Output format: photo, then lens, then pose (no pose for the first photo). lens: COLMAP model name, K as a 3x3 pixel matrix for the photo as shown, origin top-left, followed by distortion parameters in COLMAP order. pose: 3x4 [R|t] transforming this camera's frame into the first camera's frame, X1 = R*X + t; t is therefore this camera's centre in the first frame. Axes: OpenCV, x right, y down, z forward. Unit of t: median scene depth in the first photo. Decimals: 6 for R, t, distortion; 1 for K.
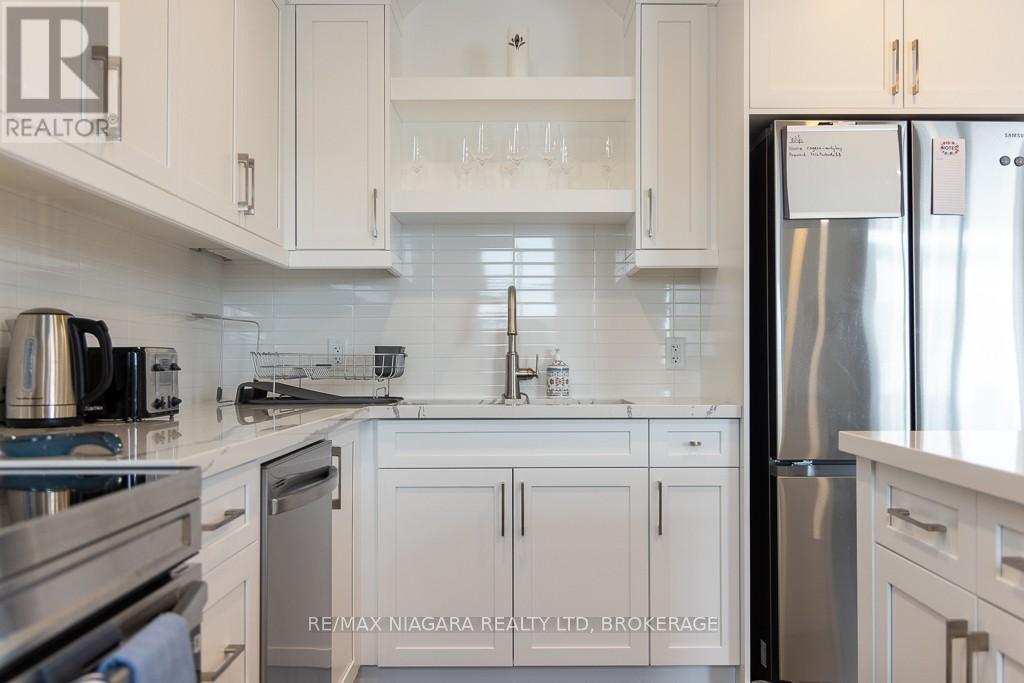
lens RADIAL K [[939.2, 0, 514.0], [0, 939.2, 352.2], [0, 0, 1]] dist [-0.008216, 0.000000]
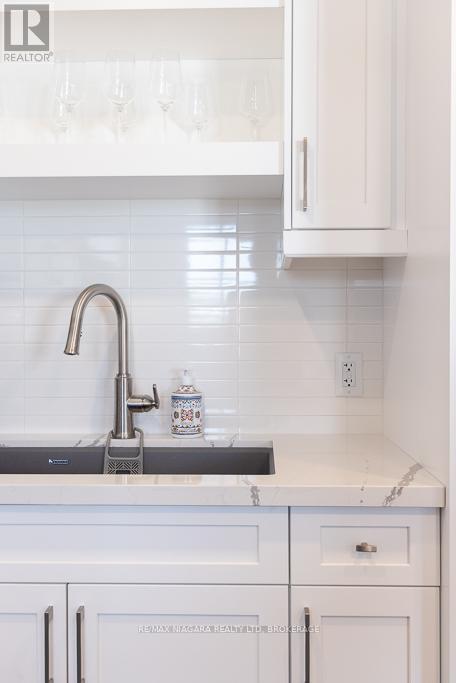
lens RADIAL K [[686.3, 0, 228.1], [0, 686.3, 334.6], [0, 0, 1]] dist [-0.010392, 0.000000]
pose [[0.999034, 0.002583, -0.043879, 0.103737], [-0.002021, 0.999916, 0.012840, -0.037853], [0.043909, -0.012739, 0.998954, 0.471087]]
